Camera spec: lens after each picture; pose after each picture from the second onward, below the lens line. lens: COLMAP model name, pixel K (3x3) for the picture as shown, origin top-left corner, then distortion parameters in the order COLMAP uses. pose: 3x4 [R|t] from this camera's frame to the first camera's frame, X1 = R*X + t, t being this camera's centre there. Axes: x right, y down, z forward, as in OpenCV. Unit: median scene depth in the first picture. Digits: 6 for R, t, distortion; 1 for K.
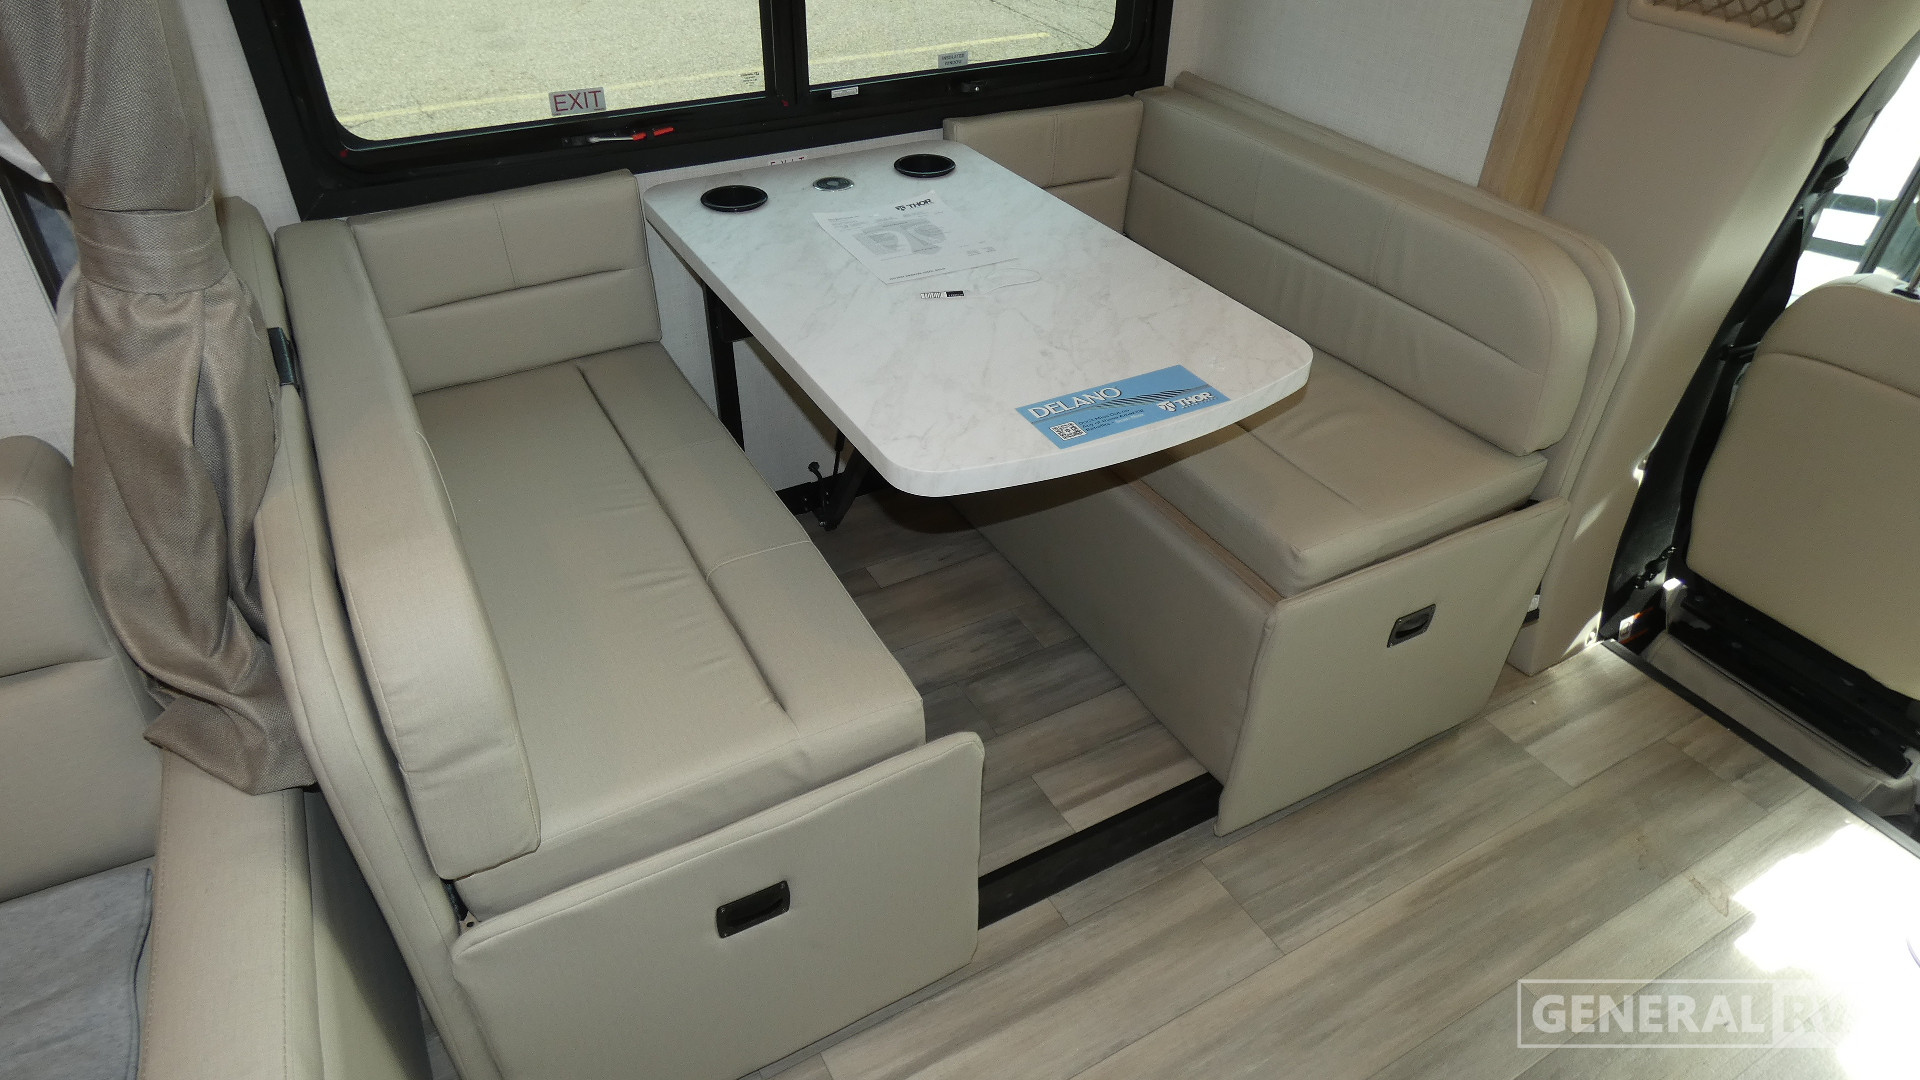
lens RADIAL K [[1140.2, 0, 945.3], [0, 1140.2, 511.0], [0, 0, 1]] dist [-0.005638, -0.003299]
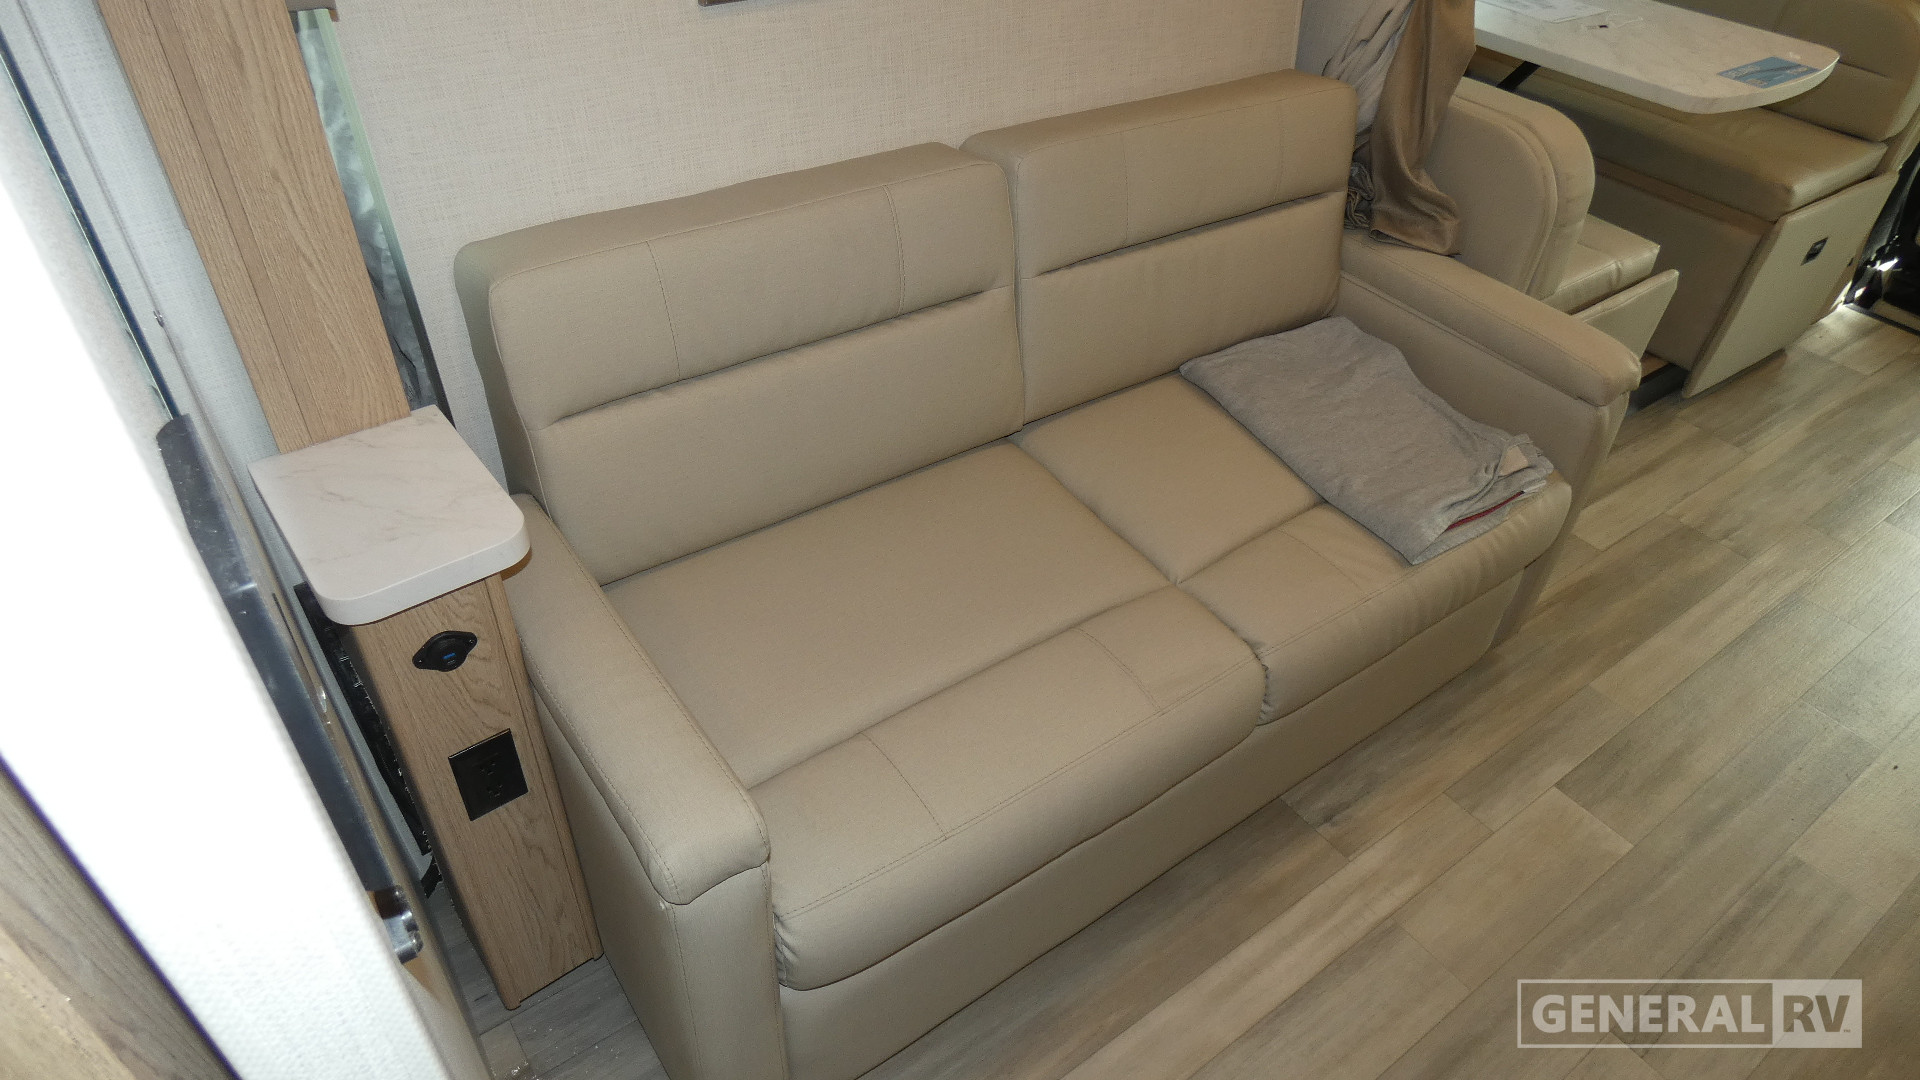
lens RADIAL K [[1140.2, 0, 946.6], [0, 1140.2, 536.8], [0, 0, 1]] dist [-0.005638, -0.003299]
pose [[0.993125, -0.044658, 0.108207, -0.943193], [0.034259, 0.994779, 0.096130, 0.289844], [-0.111935, -0.091762, 0.989470, -0.444118]]
